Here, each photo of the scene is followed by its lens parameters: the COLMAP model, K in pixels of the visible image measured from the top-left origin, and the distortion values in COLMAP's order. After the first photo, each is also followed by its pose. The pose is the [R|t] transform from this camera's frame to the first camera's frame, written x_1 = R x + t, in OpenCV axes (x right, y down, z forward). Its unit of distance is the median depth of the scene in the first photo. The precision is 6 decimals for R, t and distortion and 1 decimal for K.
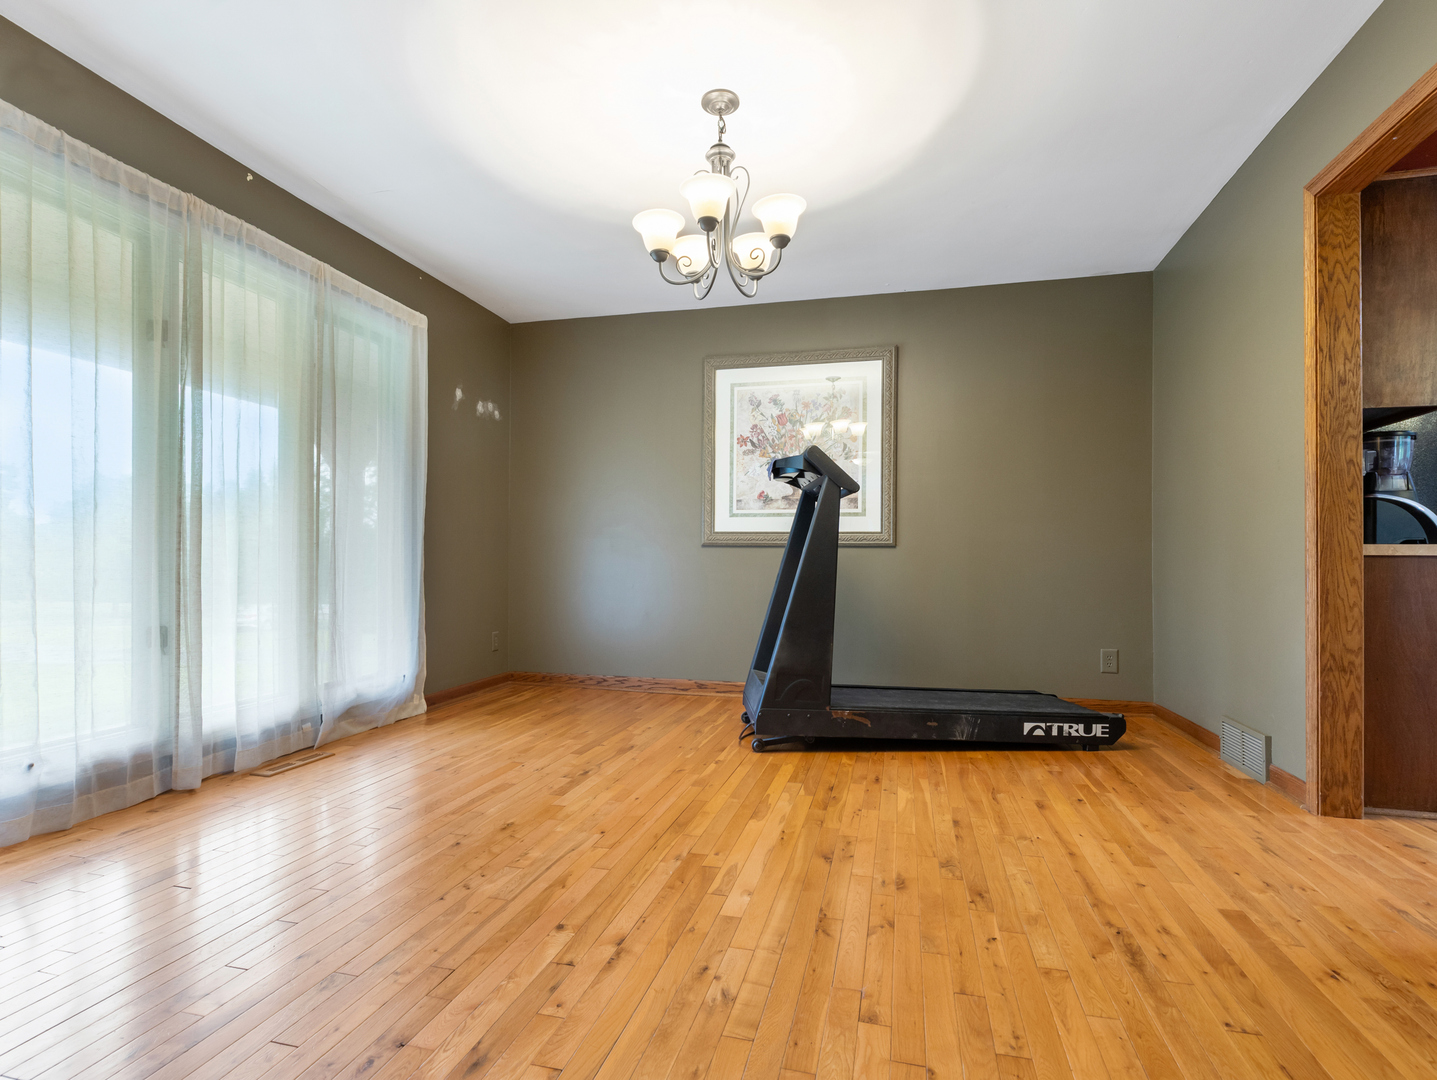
lens RADIAL K [[722.9, 0, 718.1], [0, 722.9, 553.6], [0, 0, 1]] dist [0.002666, -0.000419]
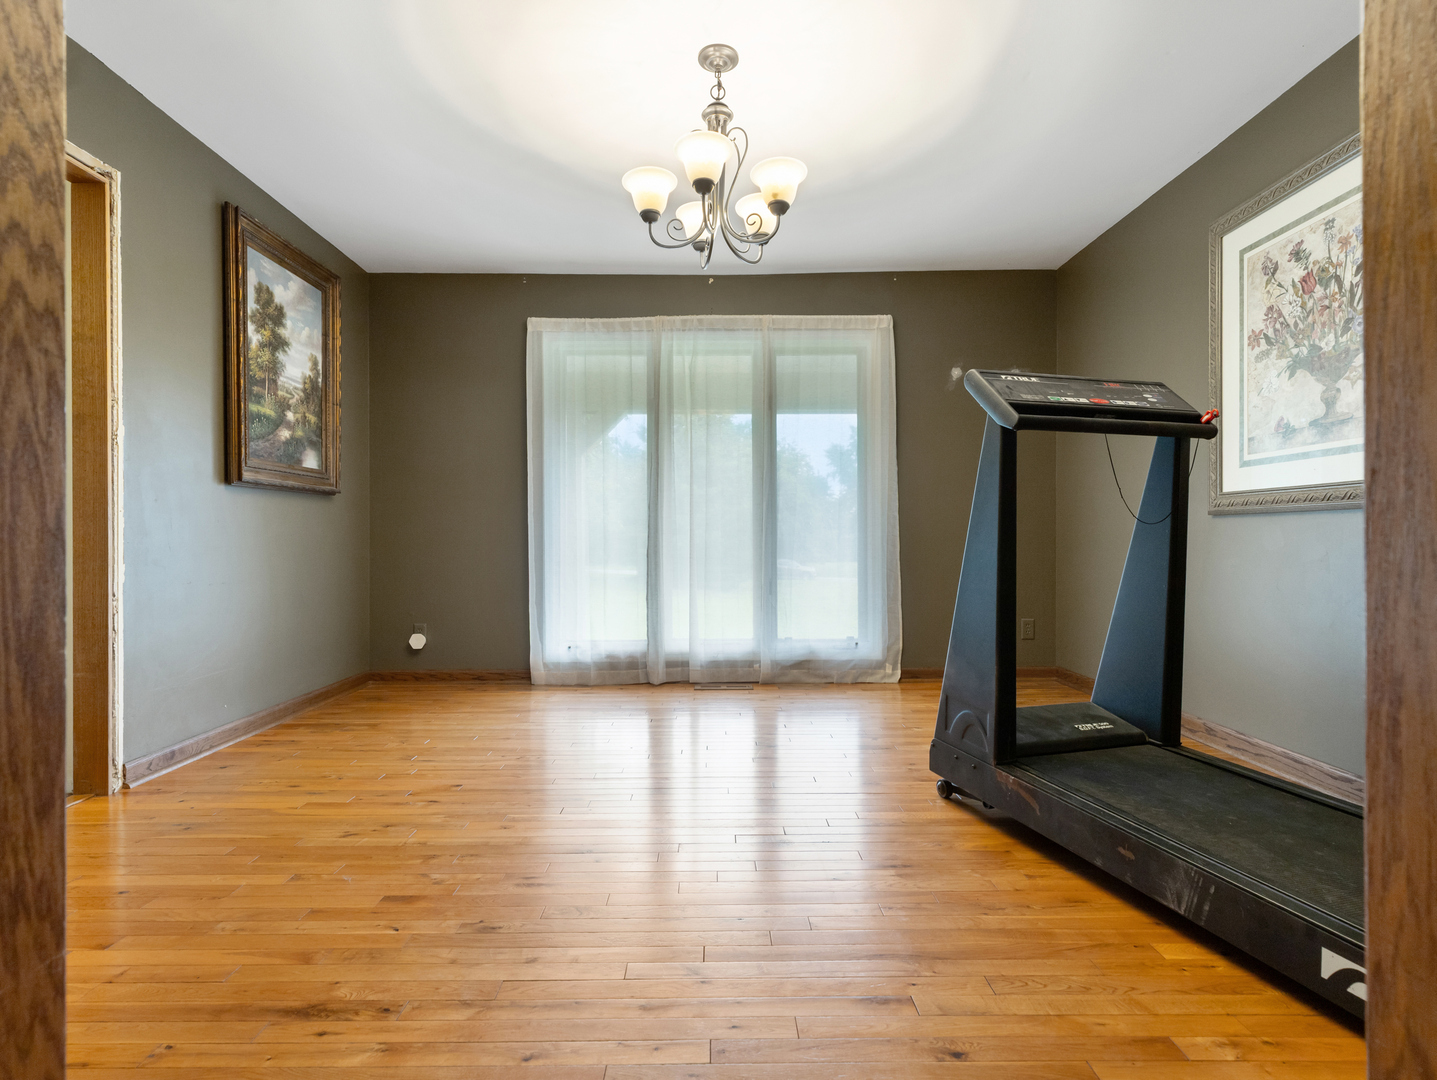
lens RADIAL K [[731.0, 0, 718.5], [0, 731.0, 540.0], [0, 0, 1]] dist [0.001646, -0.000253]
pose [[0.258705, -0.008096, -0.965923, 0.582748], [0.018468, 0.999824, -0.003434, 0.006303], [0.965780, -0.016950, 0.258809, 0.469344]]
